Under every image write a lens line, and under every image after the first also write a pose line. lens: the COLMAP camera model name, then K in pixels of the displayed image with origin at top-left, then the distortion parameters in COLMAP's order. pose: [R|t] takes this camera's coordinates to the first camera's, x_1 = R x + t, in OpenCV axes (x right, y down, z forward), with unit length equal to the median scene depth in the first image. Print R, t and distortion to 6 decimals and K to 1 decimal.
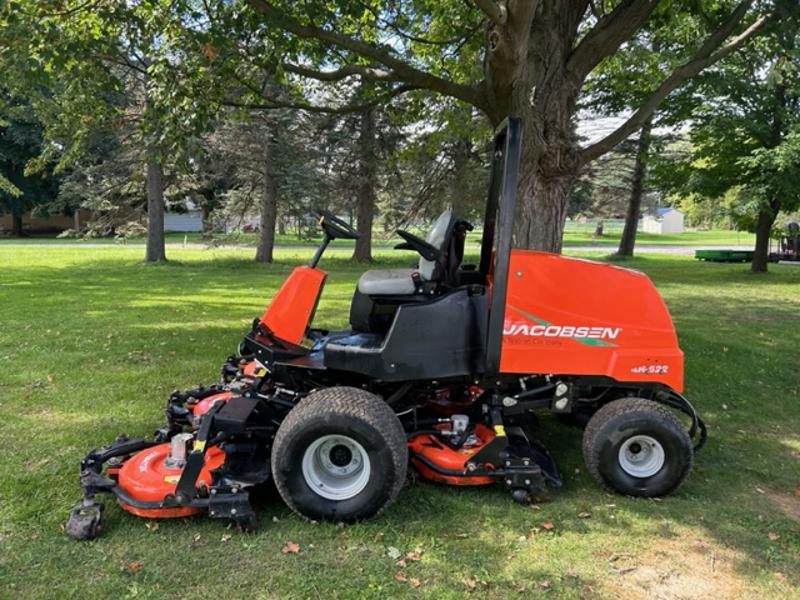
lens RADIAL K [[612.2, 0, 395.5], [0, 612.2, 297.9], [0, 0, 1]] dist [0.032911, -0.001024]
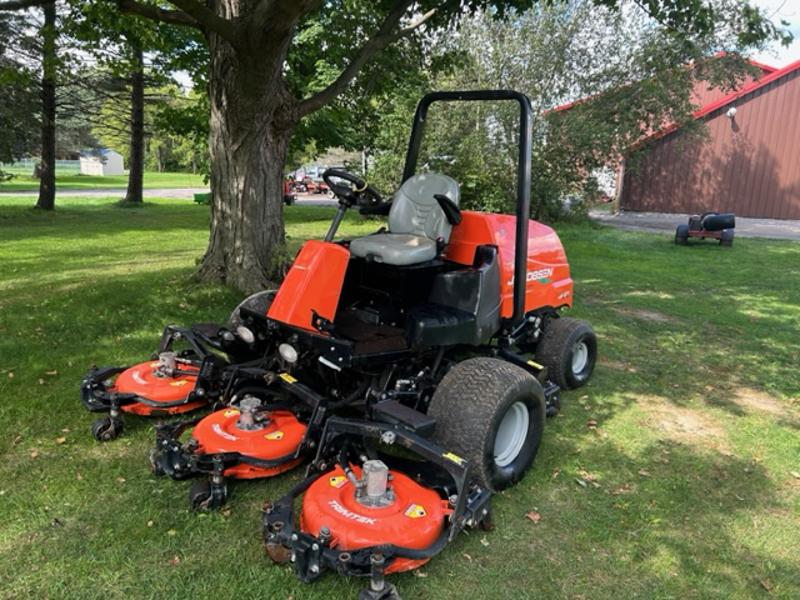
lens RADIAL K [[612.2, 0, 395.5], [0, 612.2, 297.9], [0, 0, 1]] dist [0.032911, -0.001024]
pose [[0.613750, -0.157037, 0.773725, -0.846870], [0.083420, 0.987432, 0.134239, -0.088294], [-0.785081, -0.017845, 0.619137, 0.454578]]
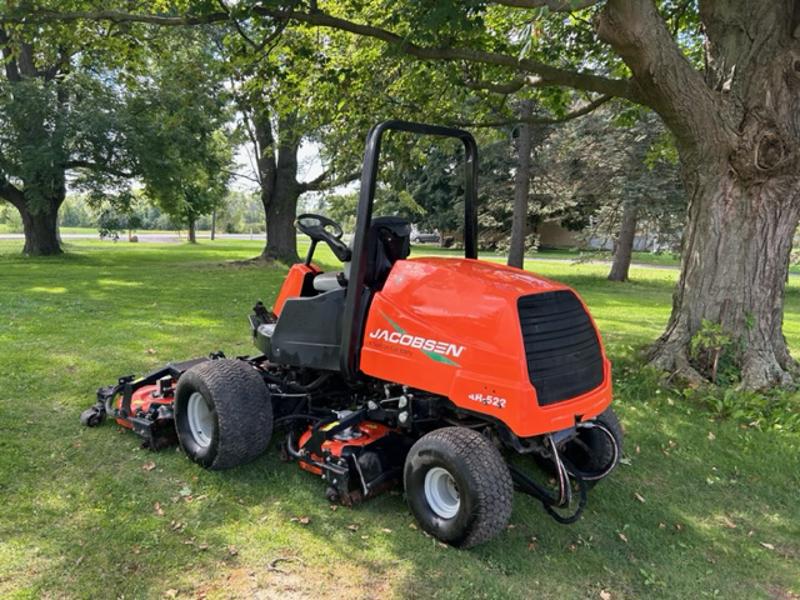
lens RADIAL K [[618.0, 0, 398.6], [0, 618.0, 283.1], [0, 0, 1]] dist [0.056798, -0.001579]
pose [[0.738617, 0.070699, -0.670408, 0.887278], [-0.107814, 0.994073, -0.013952, -0.019551], [0.665448, 0.082585, 0.741861, 0.264761]]
